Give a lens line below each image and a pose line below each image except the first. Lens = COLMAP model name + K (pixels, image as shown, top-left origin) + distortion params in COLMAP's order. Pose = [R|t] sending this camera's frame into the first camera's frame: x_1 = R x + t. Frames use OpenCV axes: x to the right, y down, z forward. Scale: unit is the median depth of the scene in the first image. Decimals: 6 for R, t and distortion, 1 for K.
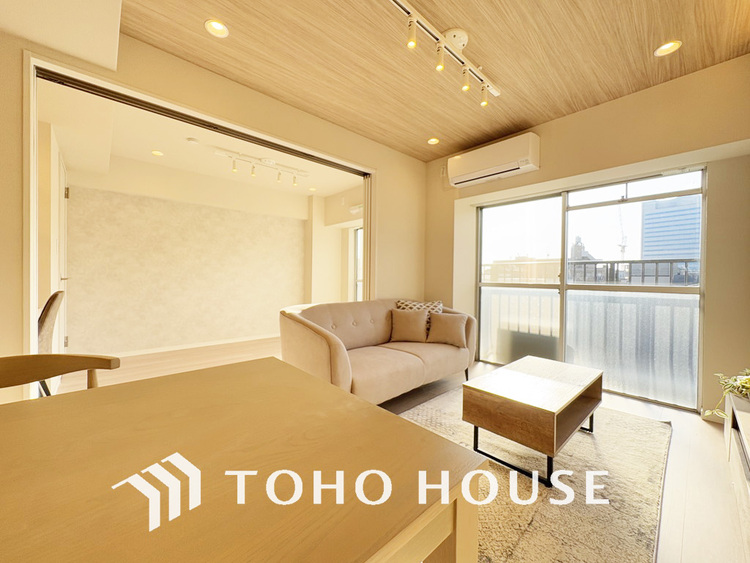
lens RADIAL K [[303.7, 0, 374.4], [0, 303.7, 283.2], [0, 0, 1]] dist [0.000513, 0.000004]
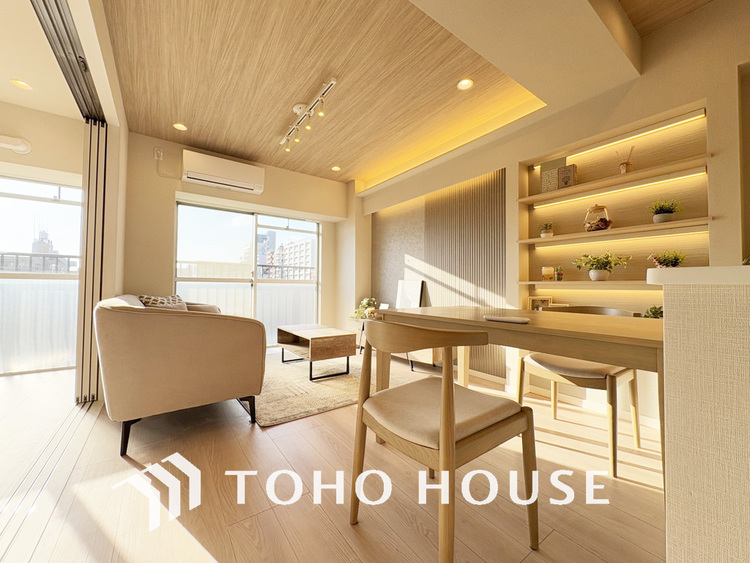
lens RADIAL K [[297.8, 0, 373.7], [0, 297.8, 280.8], [0, 0, 1]] dist [0.000750, -0.000200]
pose [[0.115877, 0.007941, 0.993232, -0.663886], [0.015977, 0.999824, -0.009858, 0.033538], [-0.993135, 0.017011, 0.115729, 0.303748]]
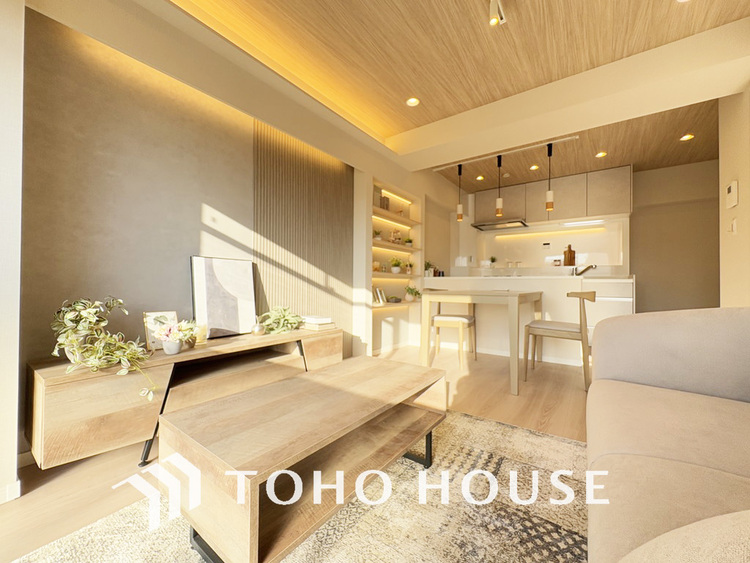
lens RADIAL K [[297.8, 0, 373.7], [0, 297.8, 280.8], [0, 0, 1]] dist [0.000750, -0.000200]
pose [[-0.980177, -0.022781, -0.196809, 0.400930], [-0.024862, 0.999658, 0.008109, 0.058471], [0.196557, 0.012842, -0.980408, 1.015414]]
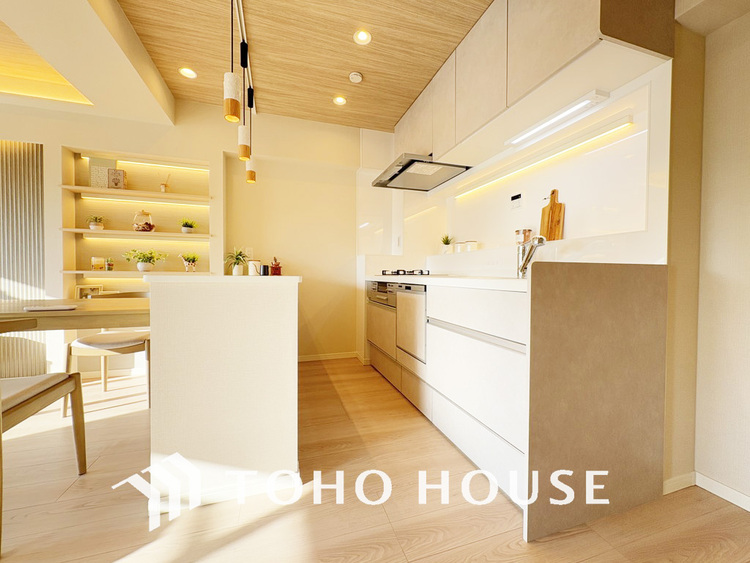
lens RADIAL K [[303.7, 0, 374.4], [0, 303.7, 283.2], [0, 0, 1]] dist [0.000513, 0.000004]
pose [[-0.908885, -0.026264, 0.416219, -0.895323], [-0.009590, 0.999067, 0.042103, 0.025818], [-0.416937, 0.034275, -0.908289, 0.392584]]
